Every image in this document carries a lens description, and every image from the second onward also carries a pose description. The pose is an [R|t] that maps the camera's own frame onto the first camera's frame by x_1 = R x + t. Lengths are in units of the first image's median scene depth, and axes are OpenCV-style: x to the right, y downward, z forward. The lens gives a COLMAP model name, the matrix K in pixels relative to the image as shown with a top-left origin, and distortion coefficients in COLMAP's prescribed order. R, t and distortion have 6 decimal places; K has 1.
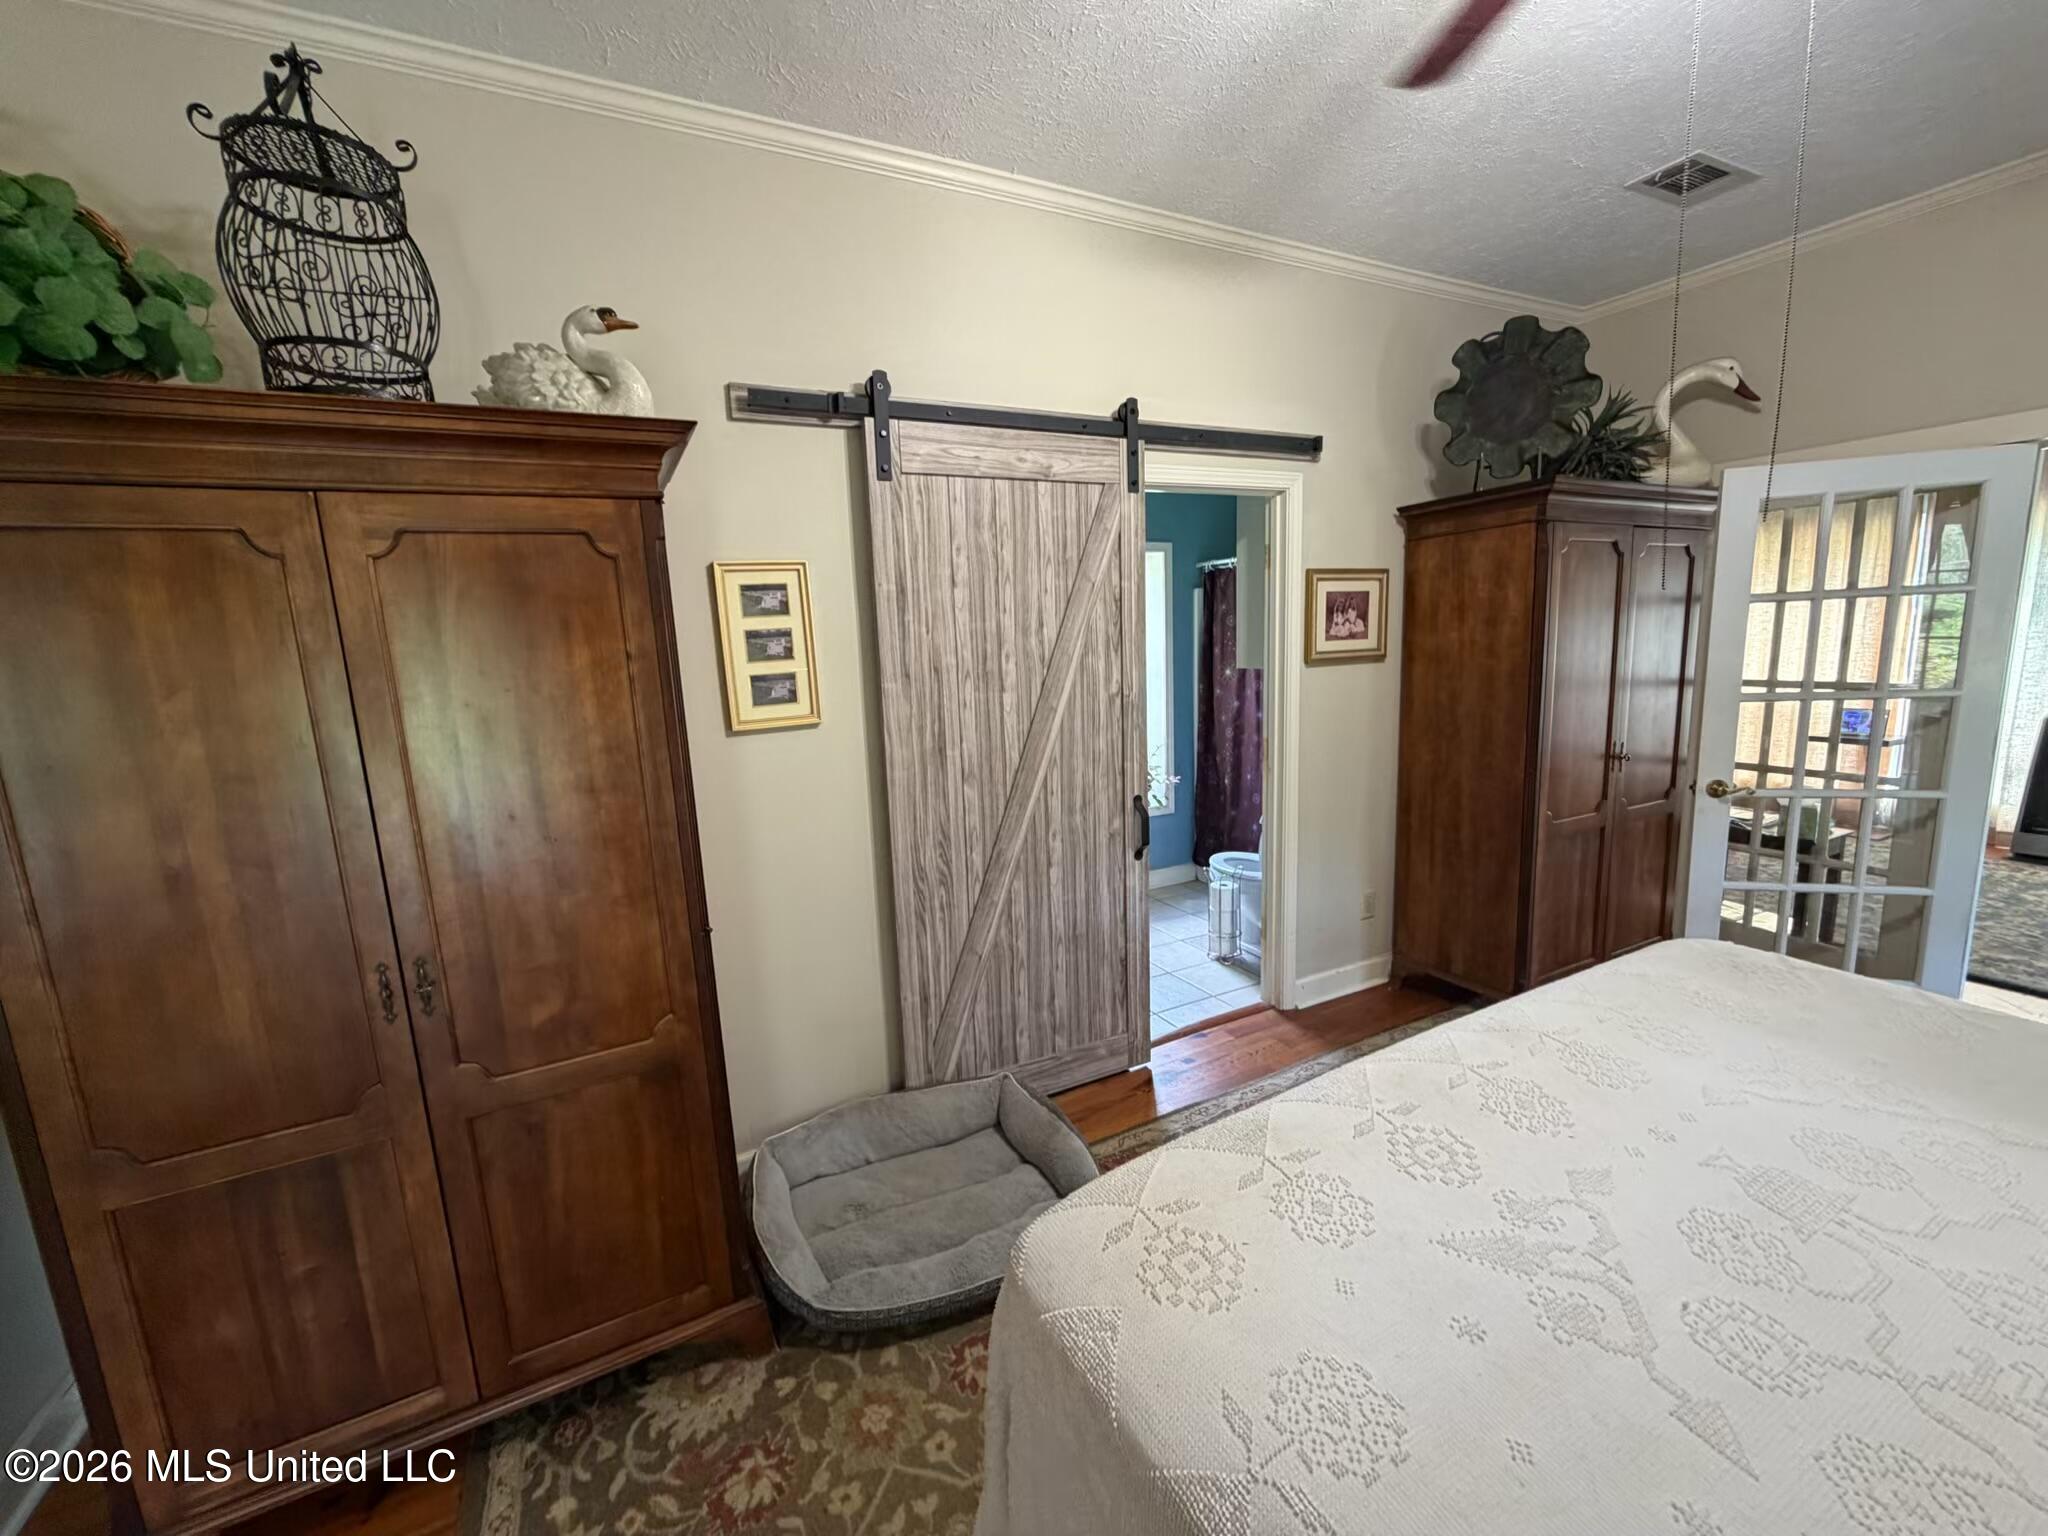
lens RADIAL K [[816.3, 0, 1020.7], [0, 816.3, 764.1], [0, 0, 1]] dist [-0.001086, 0.000633]
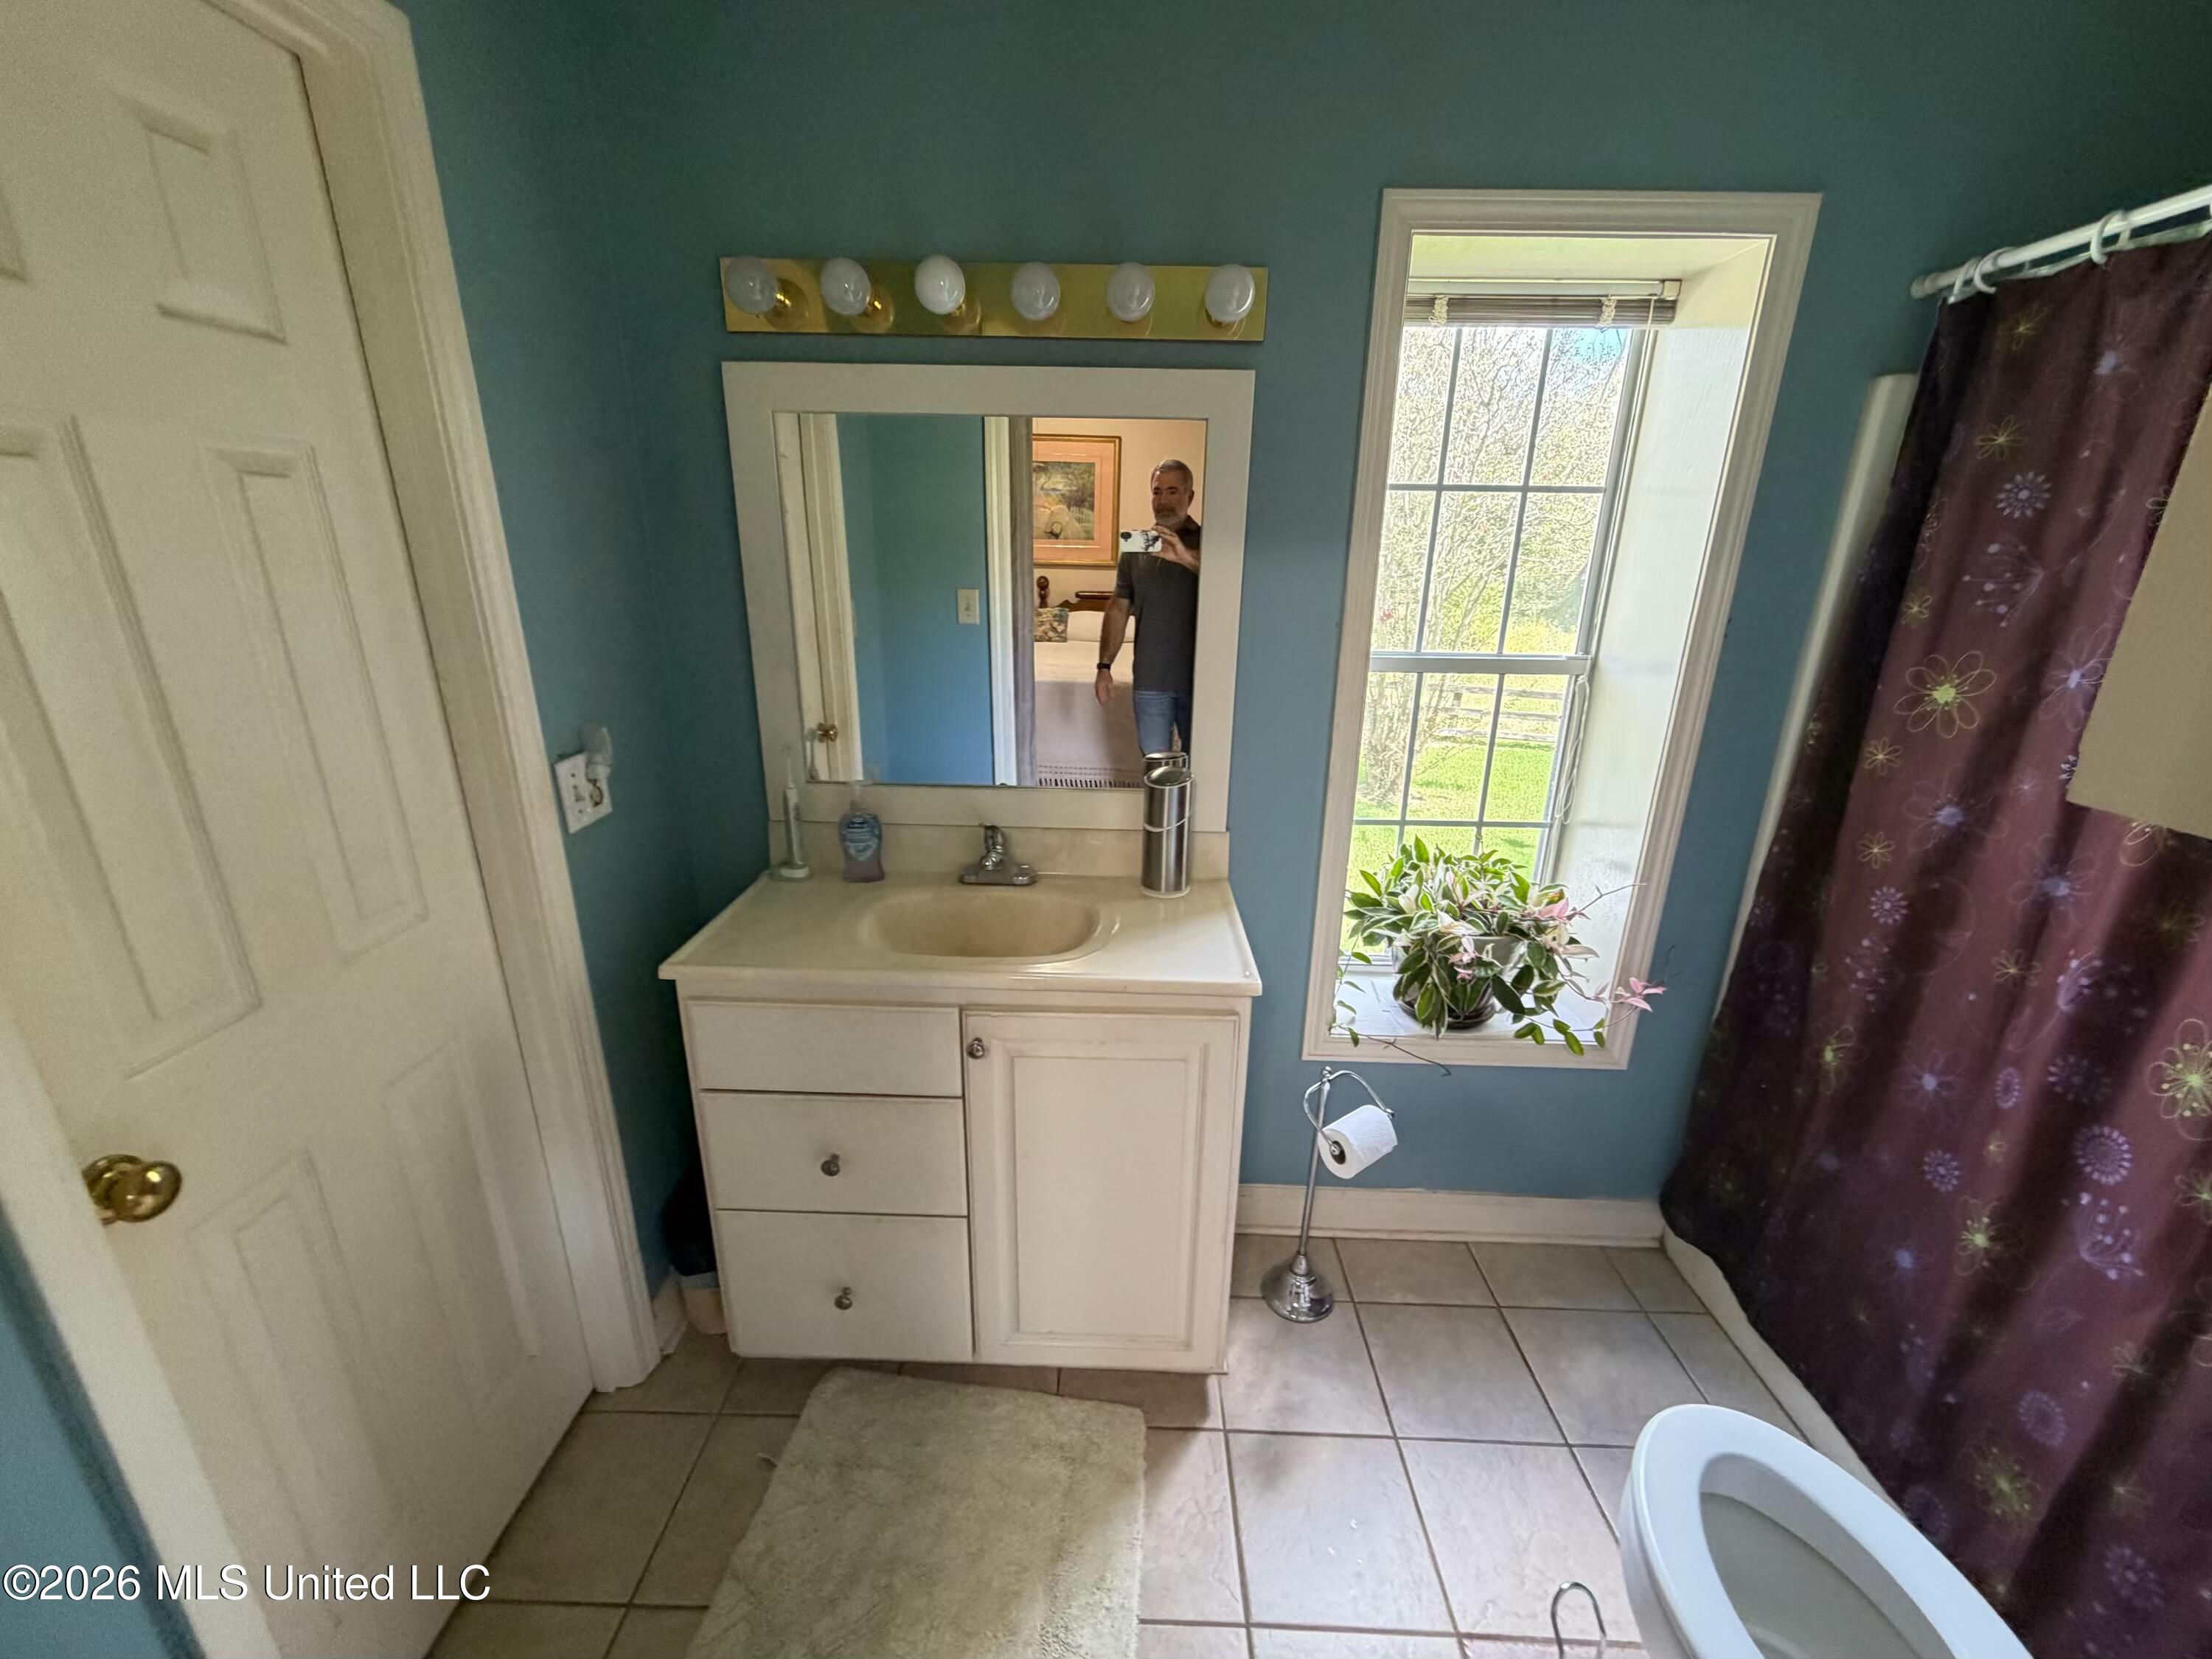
lens RADIAL K [[881.7, 0, 1095.6], [0, 881.7, 827.4], [0, 0, 1]] dist [-0.001086, 0.000633]
pose [[0.878085, 0.191687, -0.438432, 0.147867], [-0.119623, 0.975098, 0.186744, -0.094568], [0.463311, -0.111531, 0.879149, 0.628780]]
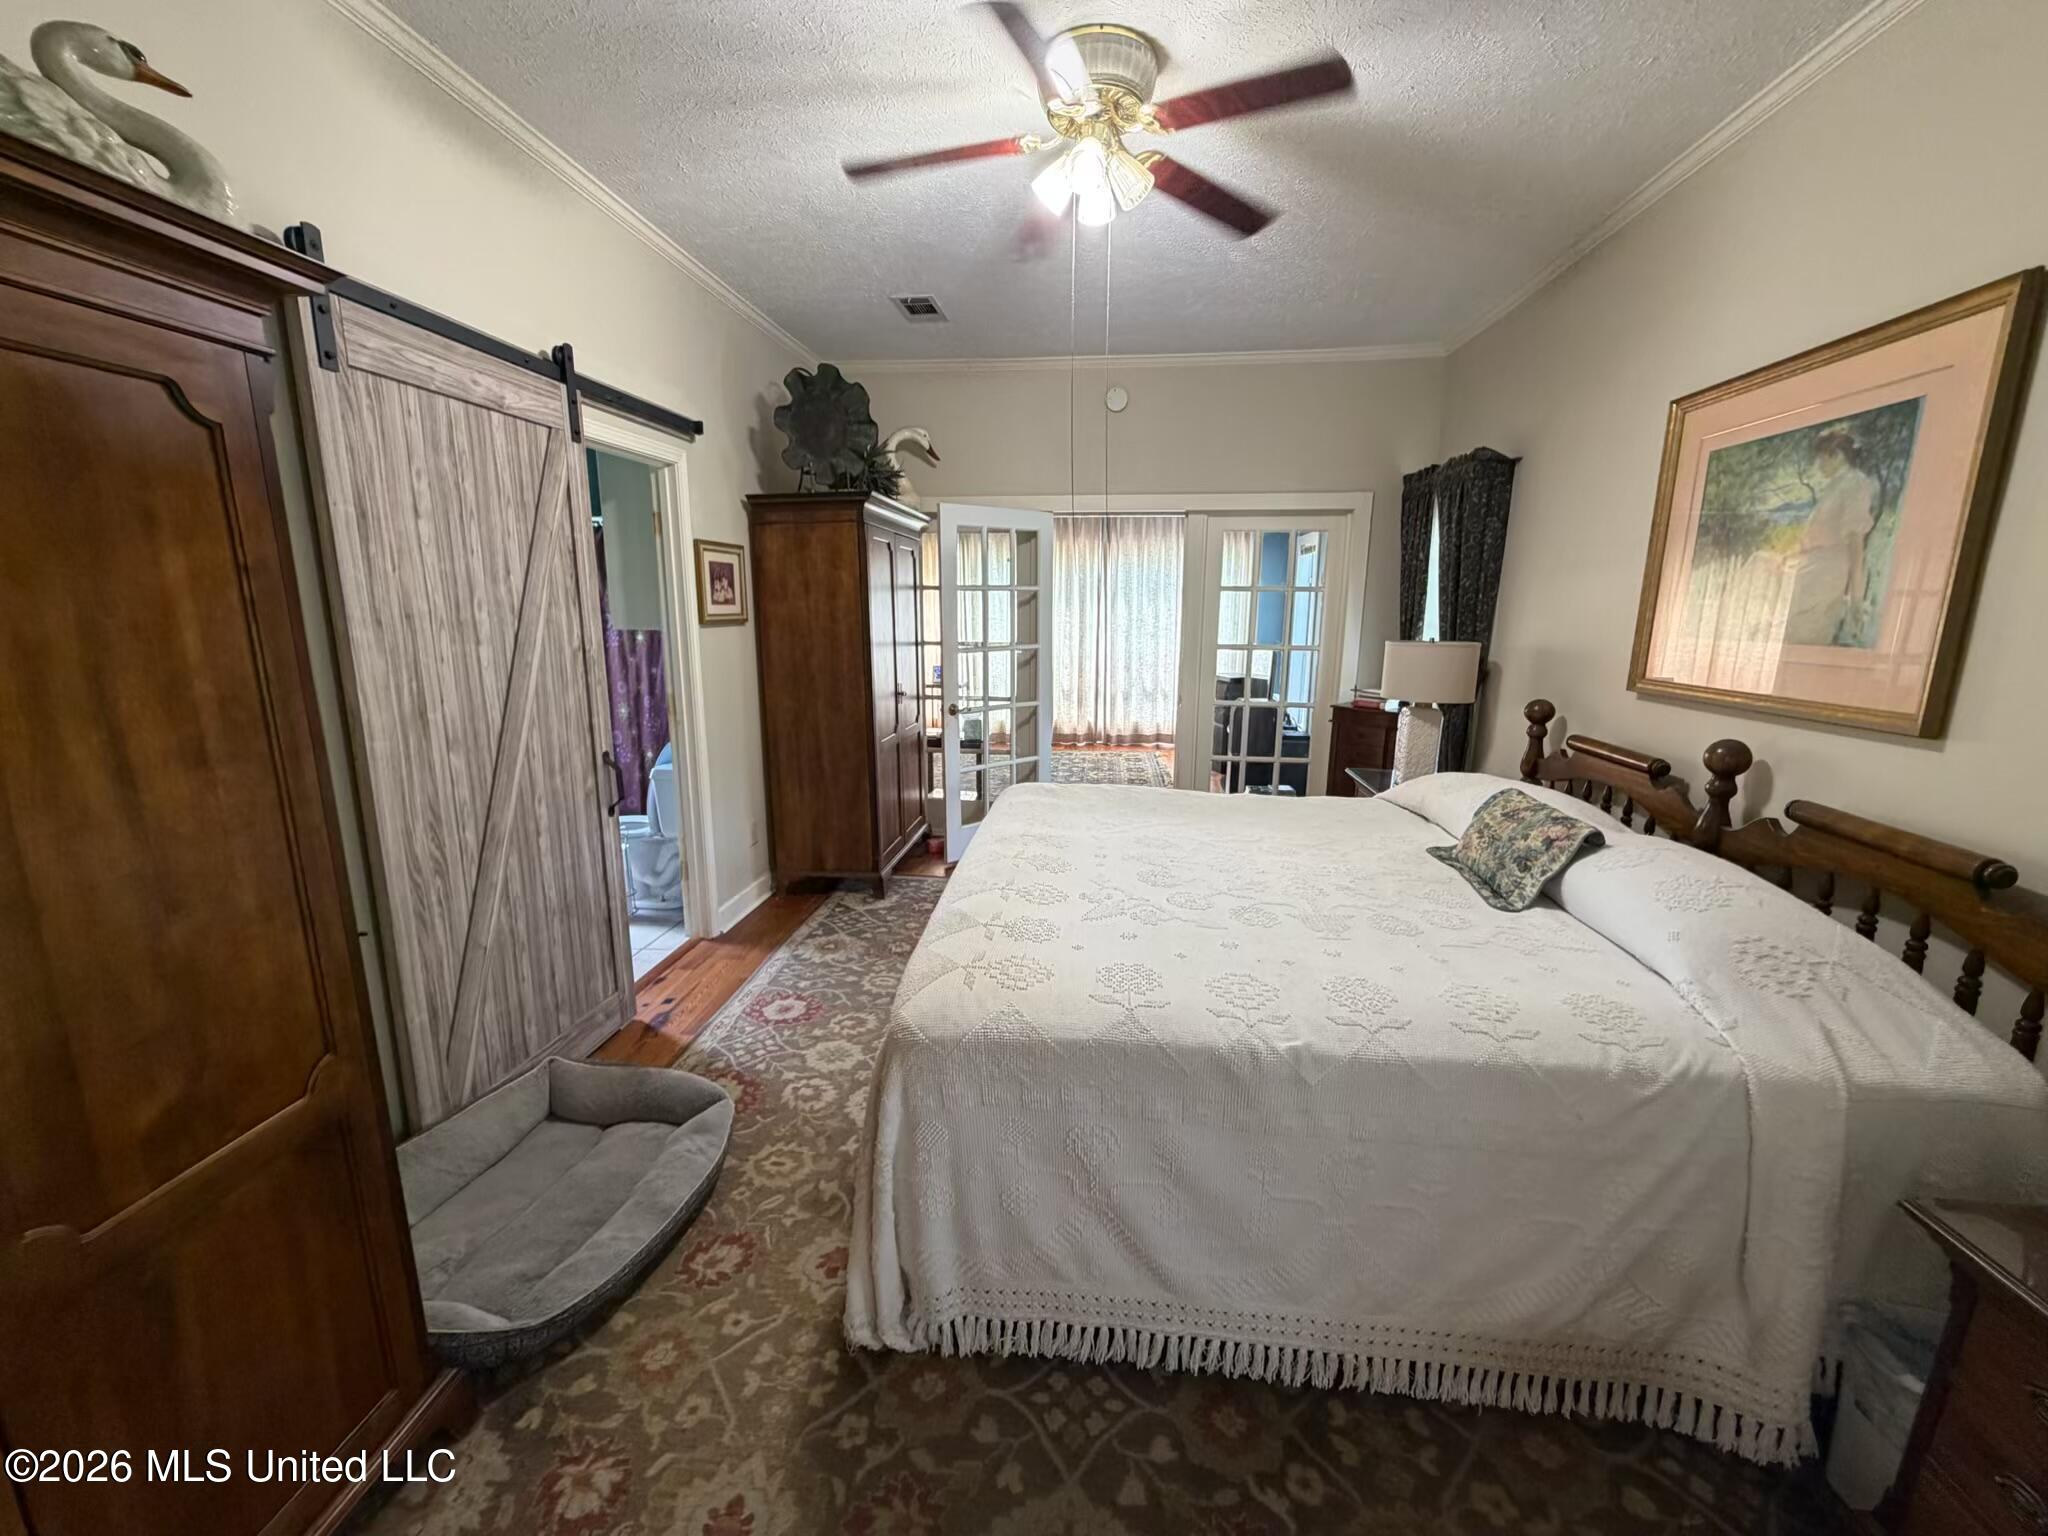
lens RADIAL K [[816.3, 0, 1020.6], [0, 816.3, 761.3], [0, 0, 1]] dist [-0.001086, 0.000633]
pose [[0.553559, -0.118084, 0.824396, -0.419566], [0.102893, 0.992010, 0.073002, 0.030954], [-0.826429, 0.044414, 0.561286, 0.024804]]
